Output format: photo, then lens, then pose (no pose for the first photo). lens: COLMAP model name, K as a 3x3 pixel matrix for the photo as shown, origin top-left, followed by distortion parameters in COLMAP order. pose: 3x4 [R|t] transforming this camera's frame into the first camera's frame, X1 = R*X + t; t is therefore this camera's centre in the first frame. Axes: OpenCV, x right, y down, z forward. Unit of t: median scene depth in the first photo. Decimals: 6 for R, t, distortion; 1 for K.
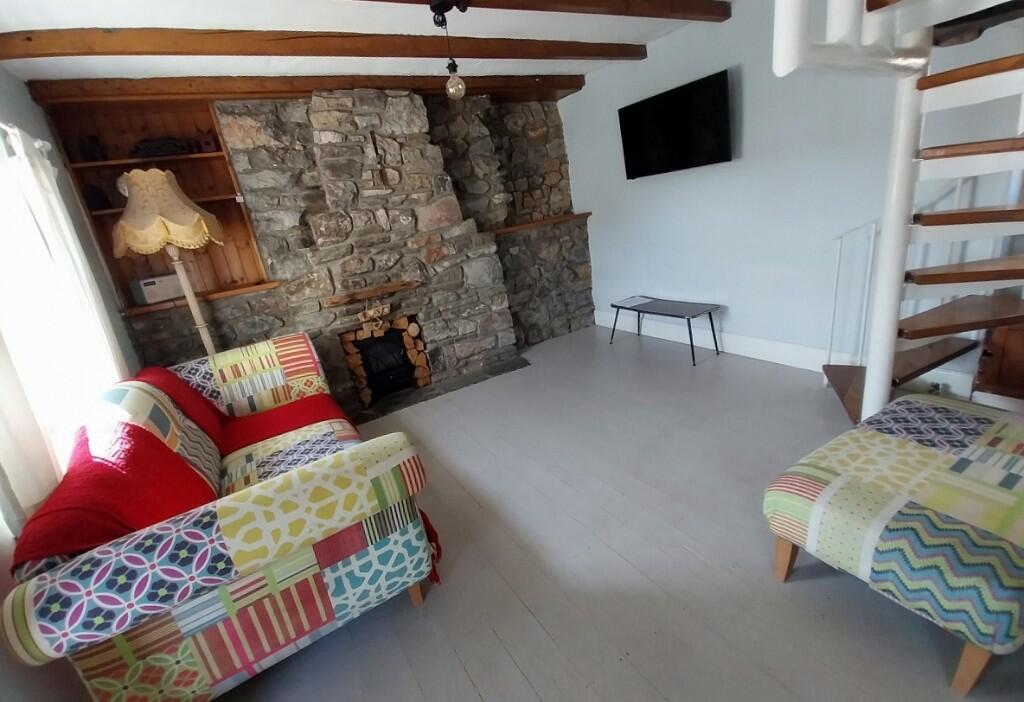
lens RADIAL K [[470.3, 0, 509.2], [0, 470.3, 352.5], [0, 0, 1]] dist [-0.000365, -0.000002]
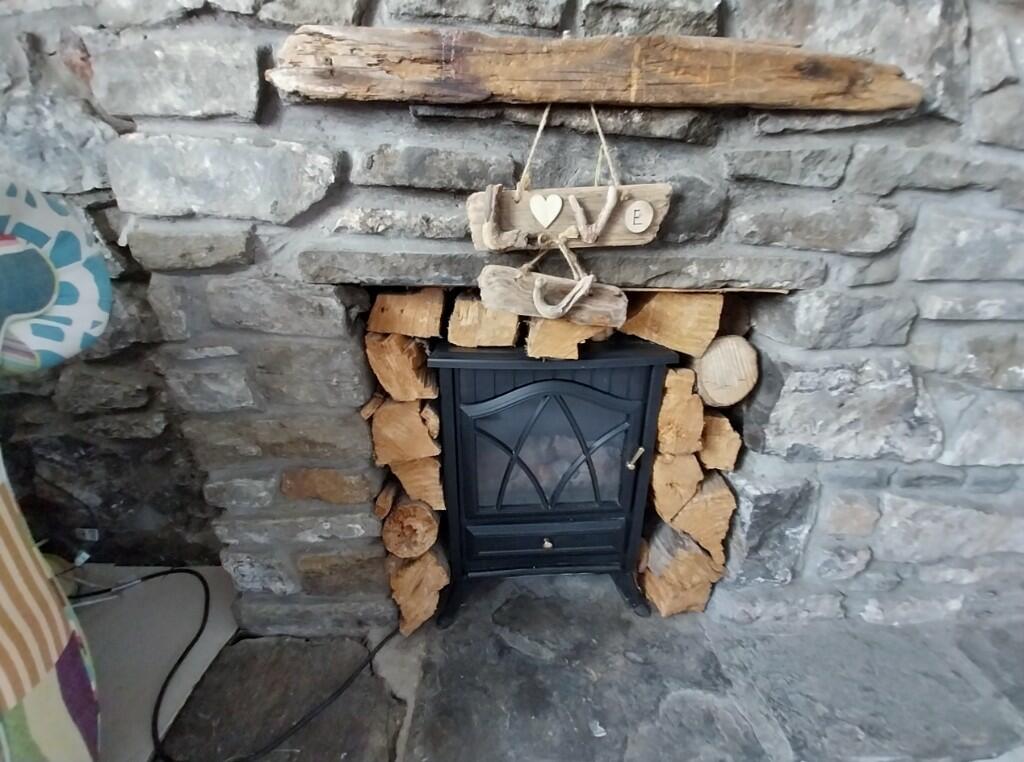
lens RADIAL K [[408.8, 0, 511.6], [0, 408.8, 380.4], [0, 0, 1]] dist [-0.002045, -0.005874]
pose [[0.857892, 0.329123, -0.394587, -0.217270], [-0.296006, 0.944263, 0.144043, -0.043686], [0.420002, -0.006773, 0.907498, 0.826258]]
